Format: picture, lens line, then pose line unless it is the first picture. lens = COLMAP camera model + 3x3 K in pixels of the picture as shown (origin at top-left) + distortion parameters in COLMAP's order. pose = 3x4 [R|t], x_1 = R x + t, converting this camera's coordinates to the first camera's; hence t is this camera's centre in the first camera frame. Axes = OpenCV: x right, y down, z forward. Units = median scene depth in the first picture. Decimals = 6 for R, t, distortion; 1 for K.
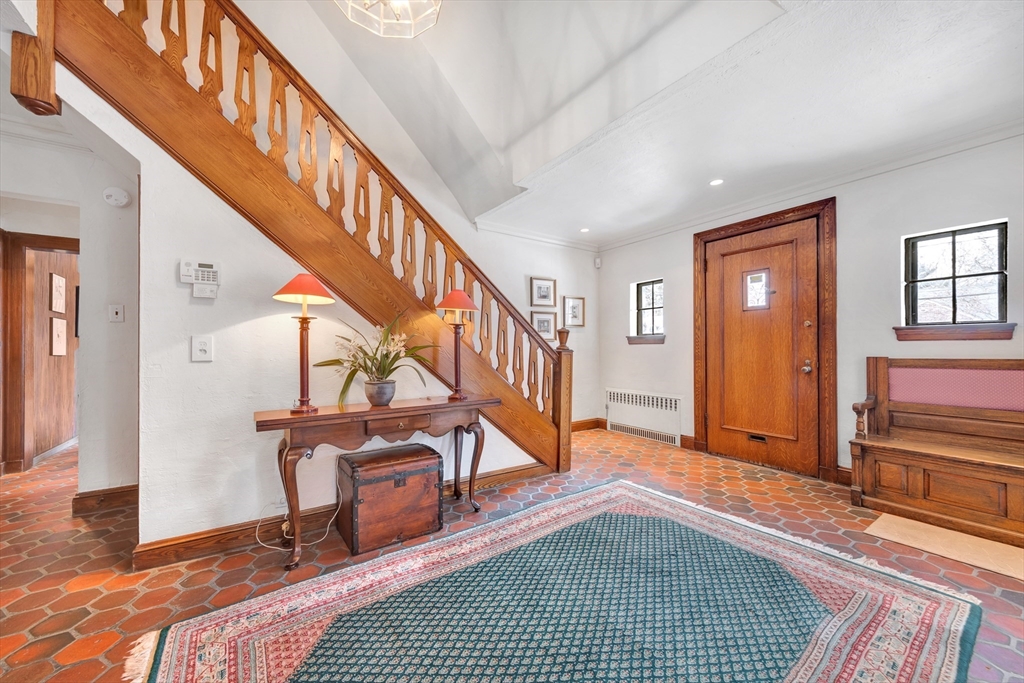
lens RADIAL K [[378.8, 0, 509.5], [0, 378.8, 342.2], [0, 0, 1]] dist [-0.000474, -0.000179]
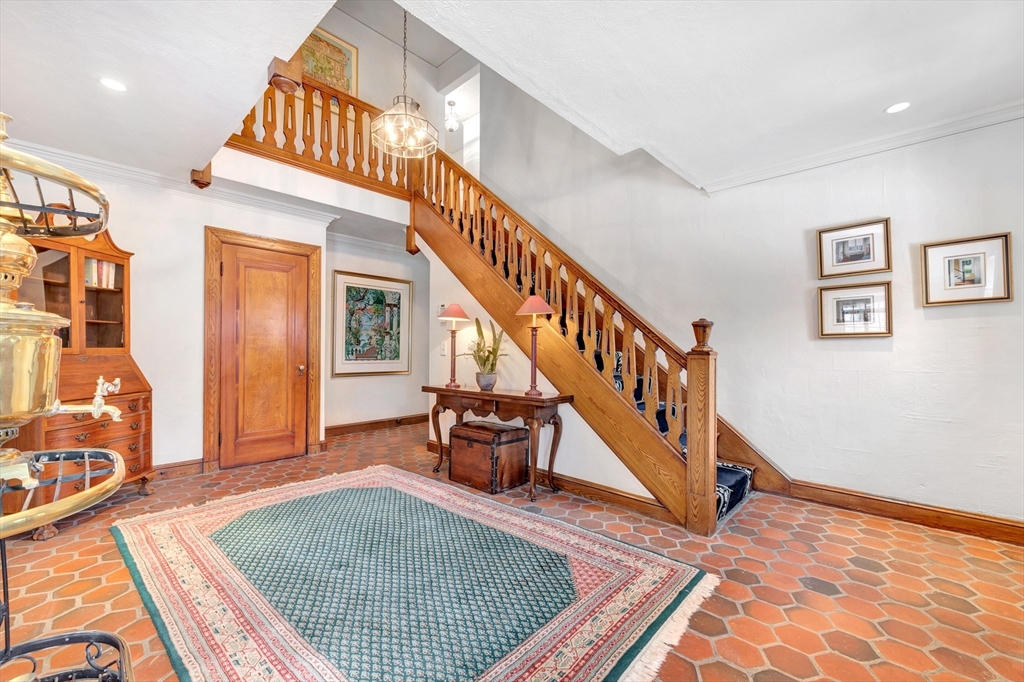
lens RADIAL K [[417.2, 0, 510.8], [0, 417.2, 345.9], [0, 0, 1]] dist [-0.005241, 0.002286]
pose [[0.212943, -0.011448, -0.976998, 0.880509], [0.008741, 0.999914, -0.009812, 0.016973], [0.977026, -0.006450, 0.213025, 0.578663]]
